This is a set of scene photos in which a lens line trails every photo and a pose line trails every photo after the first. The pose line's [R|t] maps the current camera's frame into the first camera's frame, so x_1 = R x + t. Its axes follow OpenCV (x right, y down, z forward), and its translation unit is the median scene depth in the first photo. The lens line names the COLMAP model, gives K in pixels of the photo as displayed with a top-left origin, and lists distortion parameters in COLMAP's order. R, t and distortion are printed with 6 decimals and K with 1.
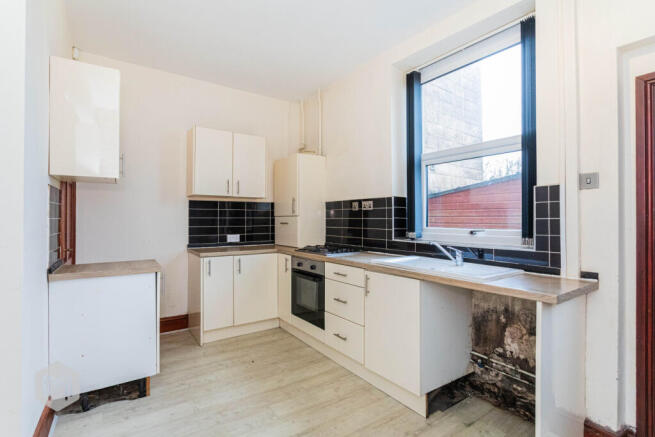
lens RADIAL K [[321.8, 0, 326.6], [0, 321.8, 219.8], [0, 0, 1]] dist [0.002122, 0.000191]
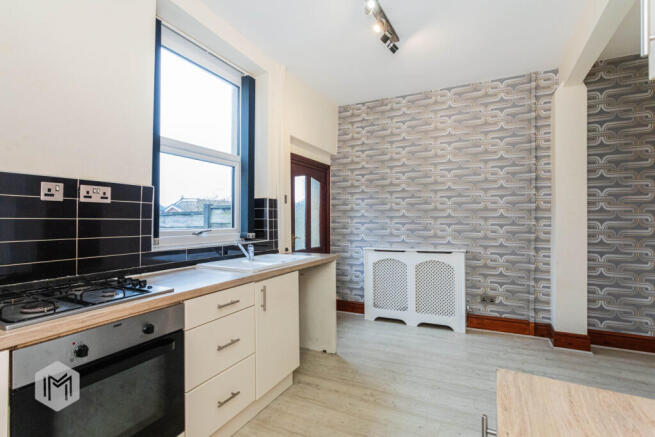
lens RADIAL K [[321.8, 0, 326.5], [0, 321.8, 215.9], [0, 0, 1]] dist [0.002122, 0.000191]
pose [[-0.482517, 0.002594, 0.875883, -0.554663], [-0.003847, 0.999980, -0.005081, -0.008672], [-0.875878, -0.005822, -0.482497, 1.000948]]
